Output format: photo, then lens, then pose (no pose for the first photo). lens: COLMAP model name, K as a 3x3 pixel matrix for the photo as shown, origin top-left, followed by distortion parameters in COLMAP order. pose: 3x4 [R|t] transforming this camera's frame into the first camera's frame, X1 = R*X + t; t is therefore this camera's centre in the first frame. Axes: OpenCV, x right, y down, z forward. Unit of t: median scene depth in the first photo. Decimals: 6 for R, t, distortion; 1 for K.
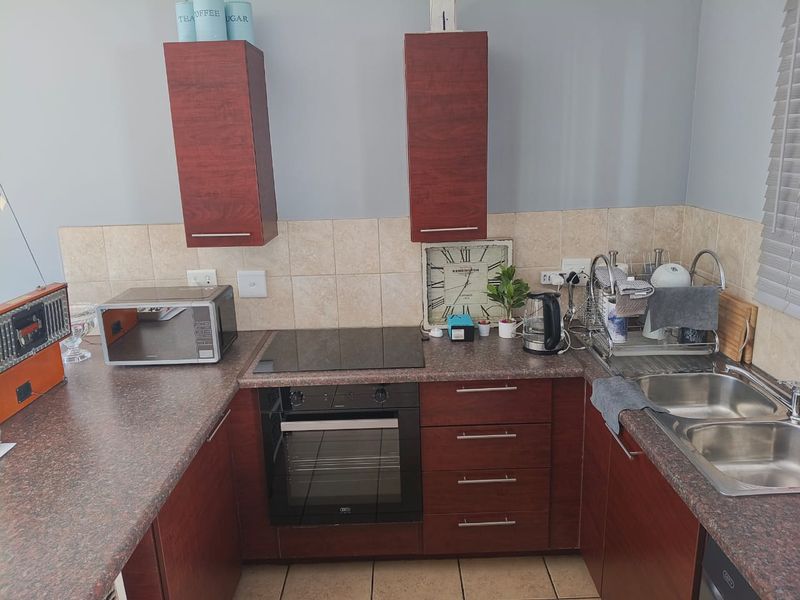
lens RADIAL K [[607.4, 0, 400.0], [0, 607.4, 300.0], [0, 0, 1]] dist [0.119837, -0.179854]
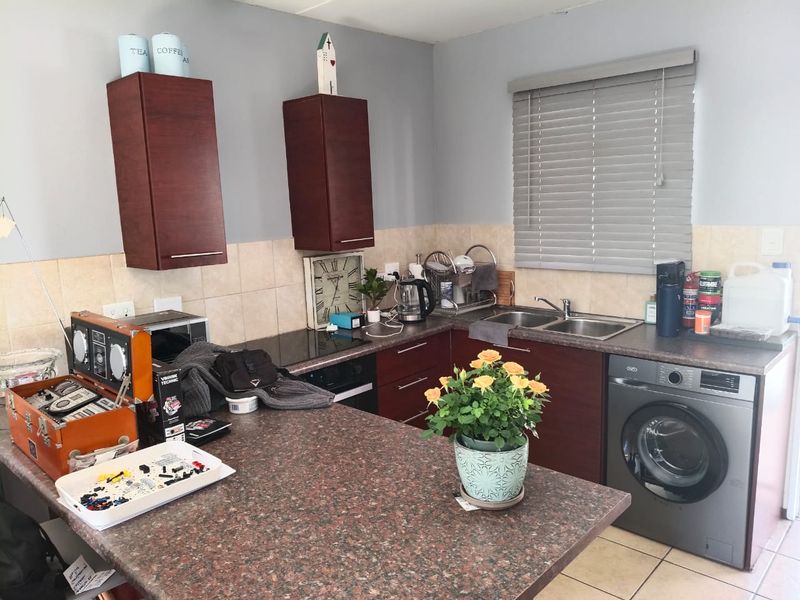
lens RADIAL K [[607.4, 0, 400.0], [0, 607.4, 300.0], [0, 0, 1]] dist [0.119837, -0.179854]
pose [[0.677303, -0.115278, 0.726616, -0.738783], [0.198223, 0.979718, -0.029337, 0.062219], [-0.708497, 0.163902, 0.686417, 0.036746]]
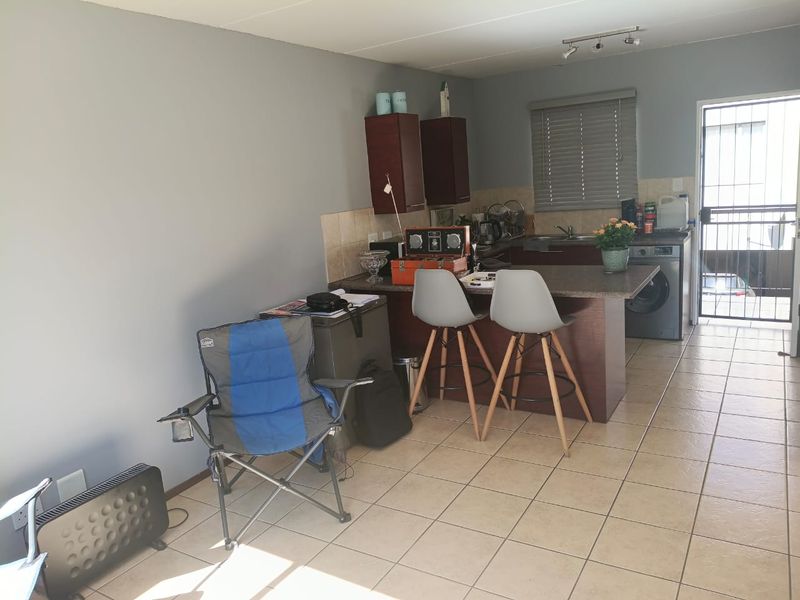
lens RADIAL K [[607.4, 0, 400.0], [0, 607.4, 300.0], [0, 0, 1]] dist [0.119837, -0.179854]
pose [[0.506631, -0.177796, 0.843631, -1.876674], [0.275284, 0.960645, 0.037139, 0.096750], [-0.817033, 0.213422, 0.535637, 0.019923]]
